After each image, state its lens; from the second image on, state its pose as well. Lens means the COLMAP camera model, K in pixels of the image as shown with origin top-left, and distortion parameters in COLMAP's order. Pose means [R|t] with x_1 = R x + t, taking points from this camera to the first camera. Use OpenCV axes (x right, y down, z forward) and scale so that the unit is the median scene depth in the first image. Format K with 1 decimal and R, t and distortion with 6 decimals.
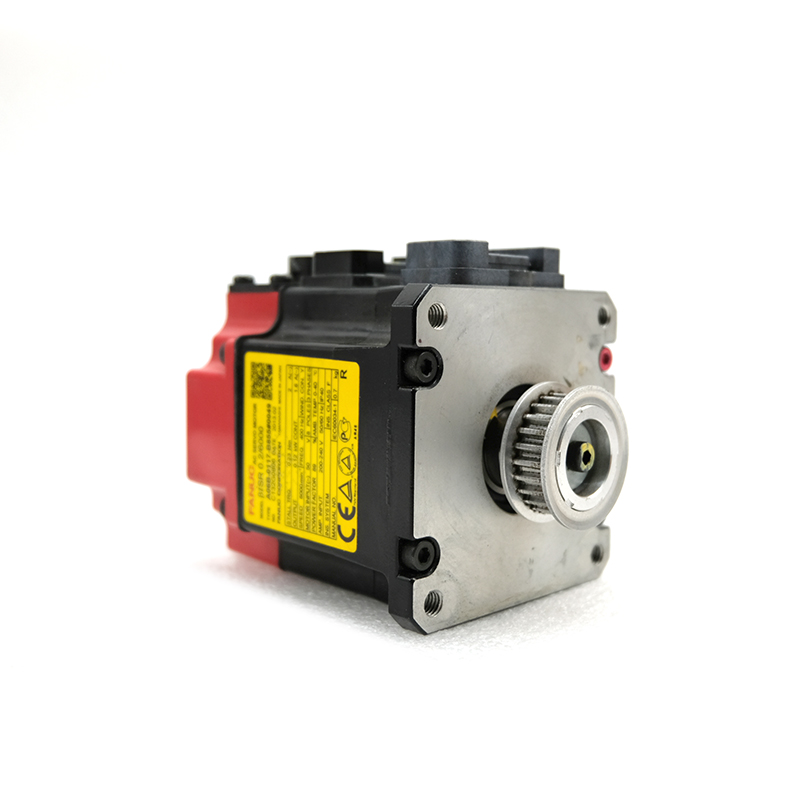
lens RADIAL K [[936.1, 0, 400.0], [0, 936.1, 400.0], [0, 0, 1]] dist [0.004091, 0.002978]
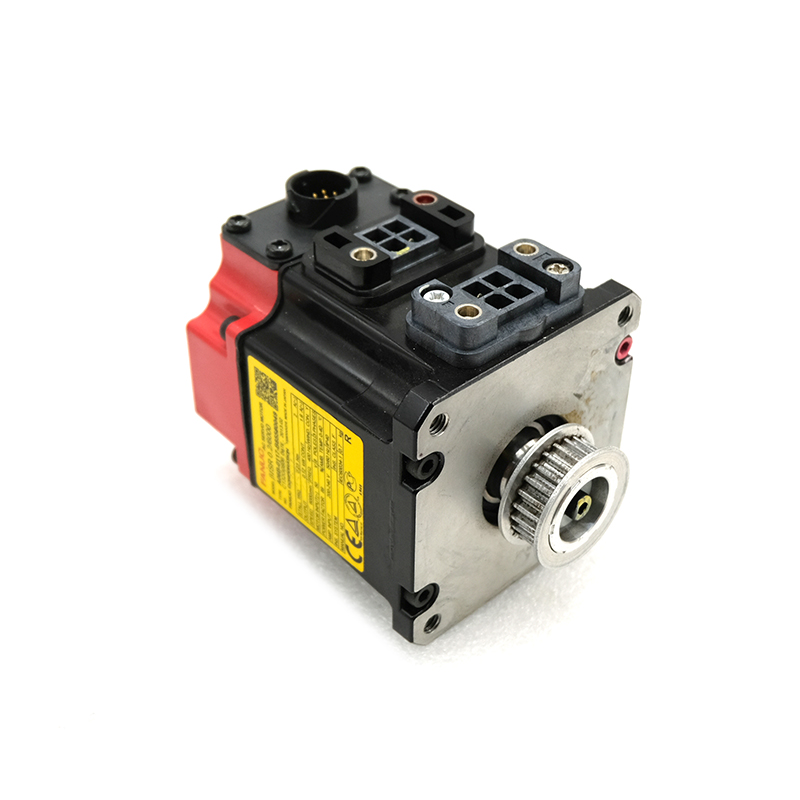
lens RADIAL K [[1221.4, 0, 400.2], [0, 1221.4, 368.8], [0, 0, 1]] dist [0.005793, 0.017470]
pose [[0.999329, 0.018281, -0.031733, 0.034944], [0.000751, 0.856093, 0.516821, -0.735729], [0.036614, -0.516498, 0.855505, -0.087447]]
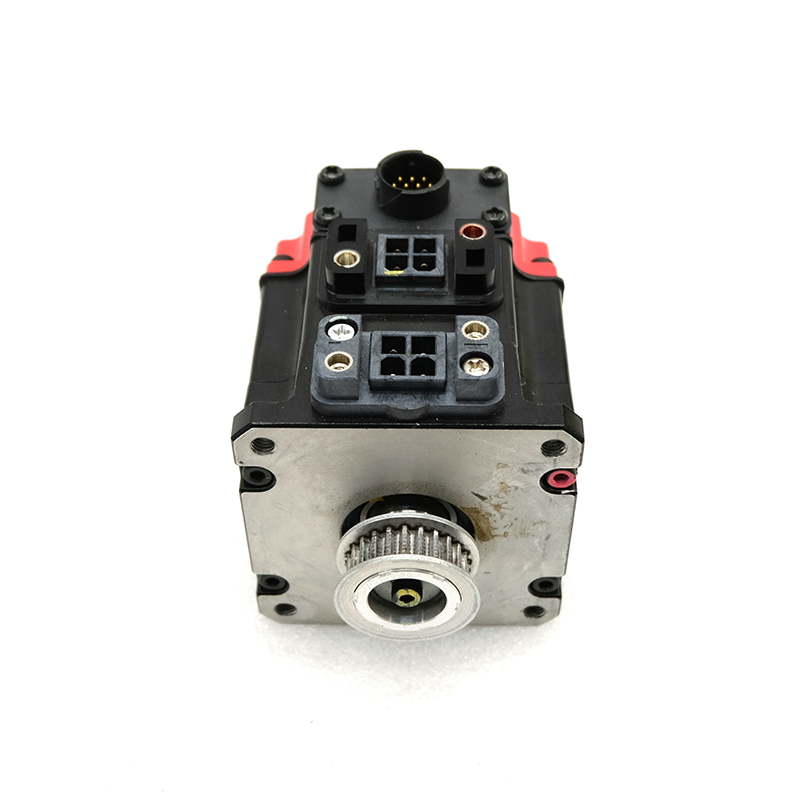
lens RADIAL K [[1221.4, 0, 400.2], [0, 1221.4, 368.8], [0, 0, 1]] dist [0.005793, 0.017470]
pose [[0.702341, 0.496662, -0.509945, 0.695725], [-0.052020, 0.750270, 0.659082, -0.925278], [0.709937, -0.436373, 0.552782, 0.364584]]
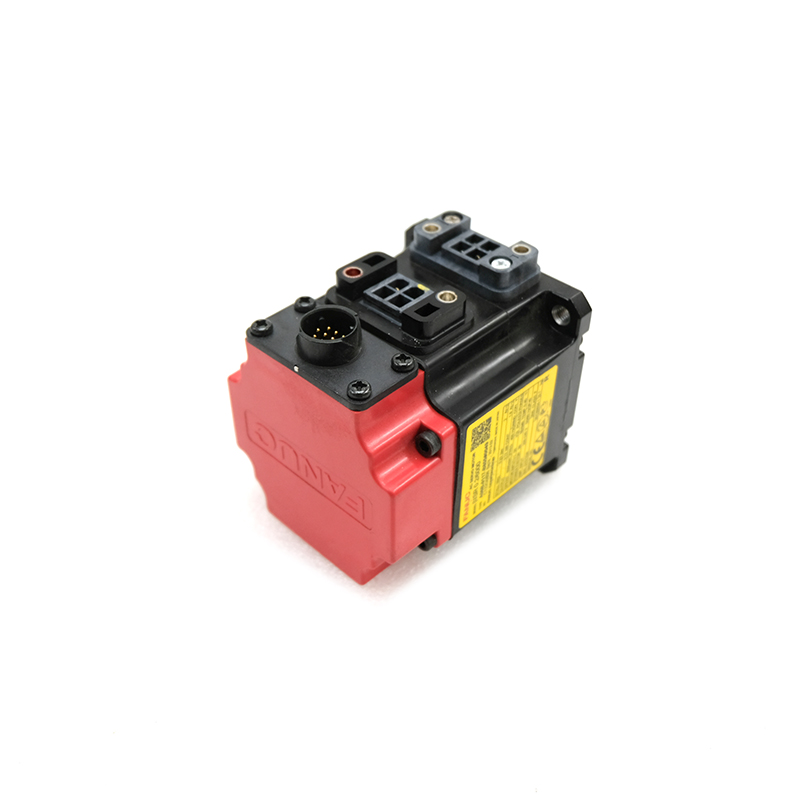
lens RADIAL K [[936.1, 0, 400.0], [0, 936.1, 400.0], [0, 0, 1]] dist [0.004091, 0.002978]
pose [[-0.022652, -0.654493, 0.755729, -1.069357], [0.089178, 0.751586, 0.653579, -0.883785], [-0.995758, 0.082199, 0.041342, 1.099605]]
